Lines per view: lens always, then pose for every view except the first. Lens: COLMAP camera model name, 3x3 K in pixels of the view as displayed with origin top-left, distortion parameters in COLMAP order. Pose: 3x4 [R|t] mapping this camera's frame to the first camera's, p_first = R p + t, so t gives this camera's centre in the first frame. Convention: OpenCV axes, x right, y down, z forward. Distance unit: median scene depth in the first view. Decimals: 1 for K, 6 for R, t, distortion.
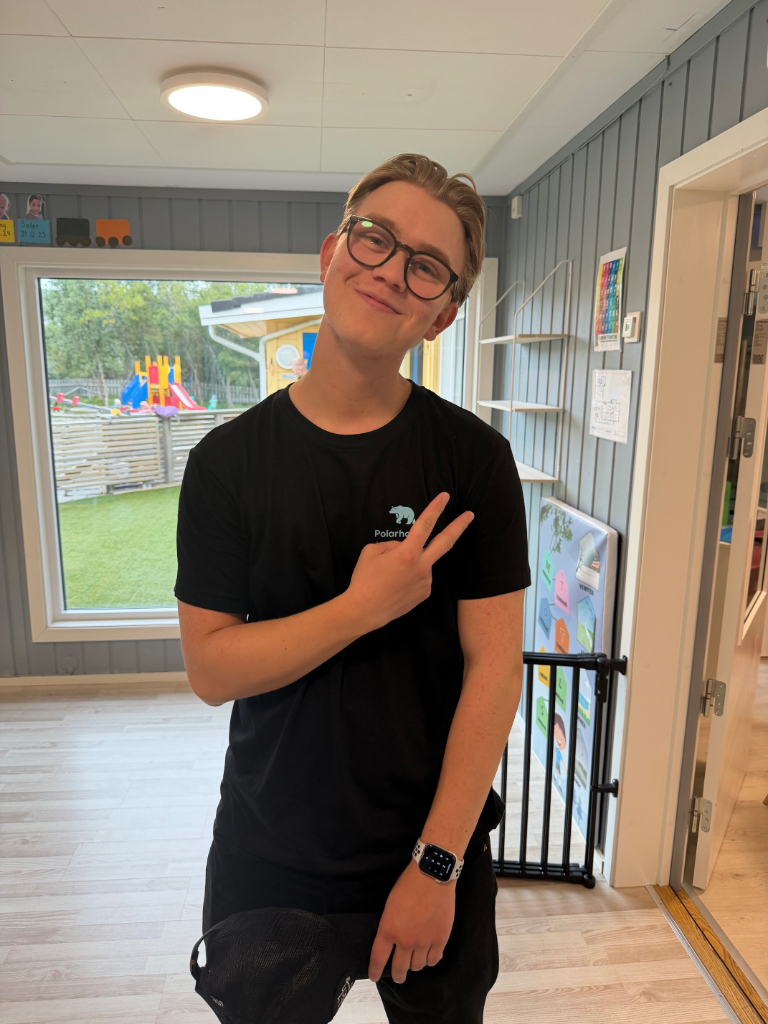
lens RADIAL K [[722.9, 0, 388.2], [0, 722.9, 515.6], [0, 0, 1]] dist [-0.011926, 0.001182]
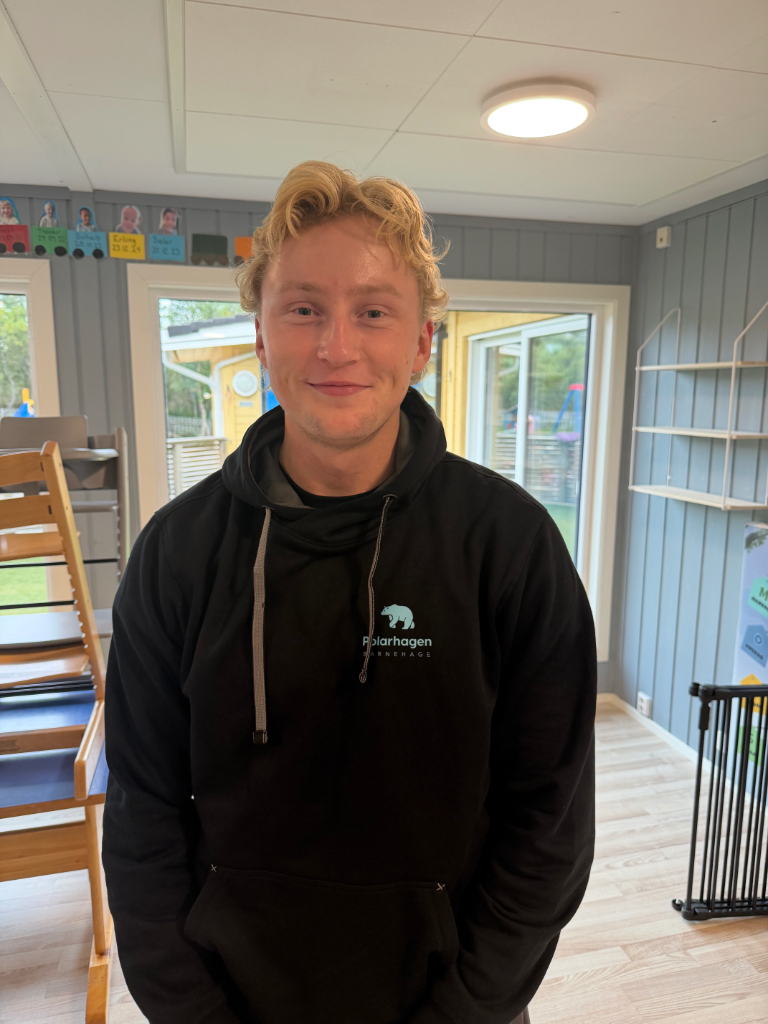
lens RADIAL K [[722.9, 0, 381.3], [0, 722.9, 505.7], [0, 0, 1]] dist [-0.011926, 0.001182]
pose [[0.986749, -0.031955, 0.159077, -0.379451], [0.039336, 0.998280, -0.043468, -0.022744], [-0.157414, 0.049149, 0.986309, 0.083124]]
